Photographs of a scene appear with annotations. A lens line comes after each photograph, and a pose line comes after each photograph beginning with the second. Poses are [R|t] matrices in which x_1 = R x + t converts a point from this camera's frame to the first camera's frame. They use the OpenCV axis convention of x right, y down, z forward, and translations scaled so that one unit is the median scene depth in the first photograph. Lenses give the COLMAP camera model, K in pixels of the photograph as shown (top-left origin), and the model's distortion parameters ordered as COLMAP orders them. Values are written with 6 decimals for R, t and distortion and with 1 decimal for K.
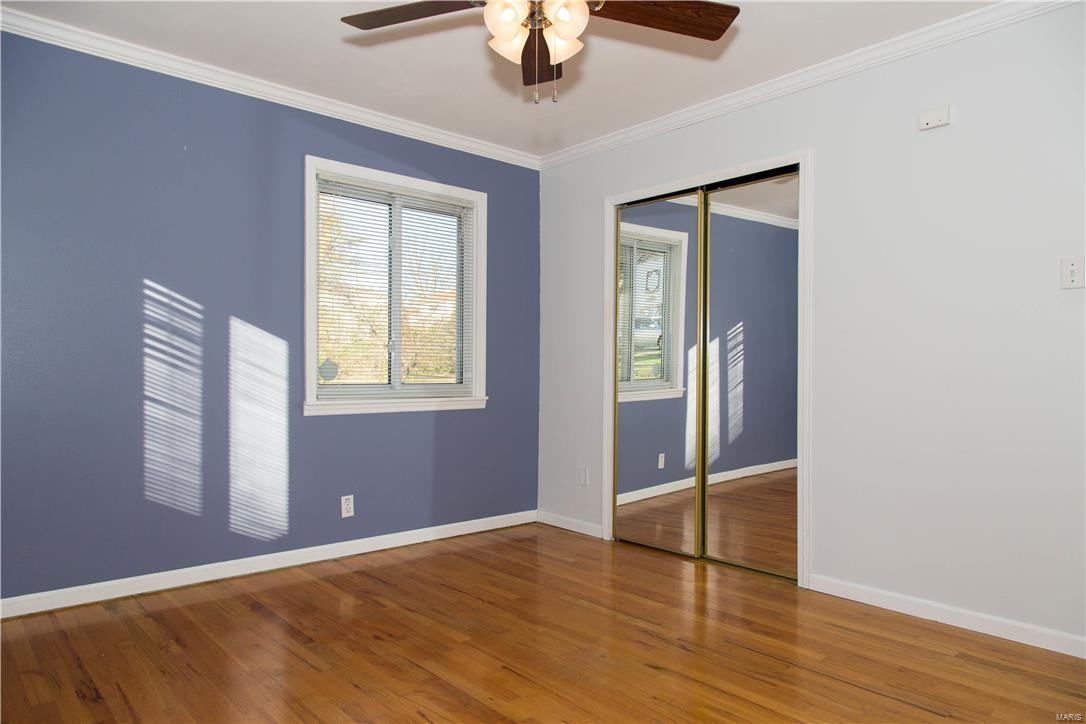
lens RADIAL K [[703.7, 0, 542.4], [0, 703.7, 368.9], [0, 0, 1]] dist [0.003910, 0.003079]
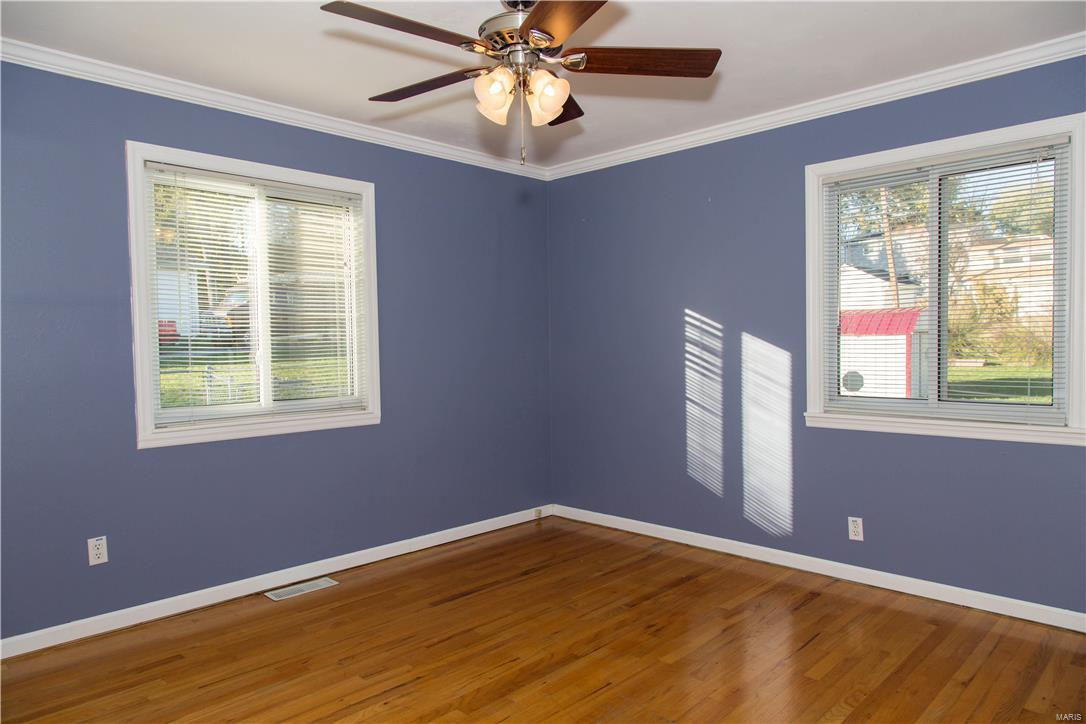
lens RADIAL K [[703.7, 0, 542.4], [0, 703.7, 368.9], [0, 0, 1]] dist [0.003910, 0.003079]
pose [[0.074955, 0.031151, -0.996700, 0.709308], [0.015184, 0.999360, 0.032376, -0.059500], [0.997071, -0.017561, 0.074434, 0.606873]]
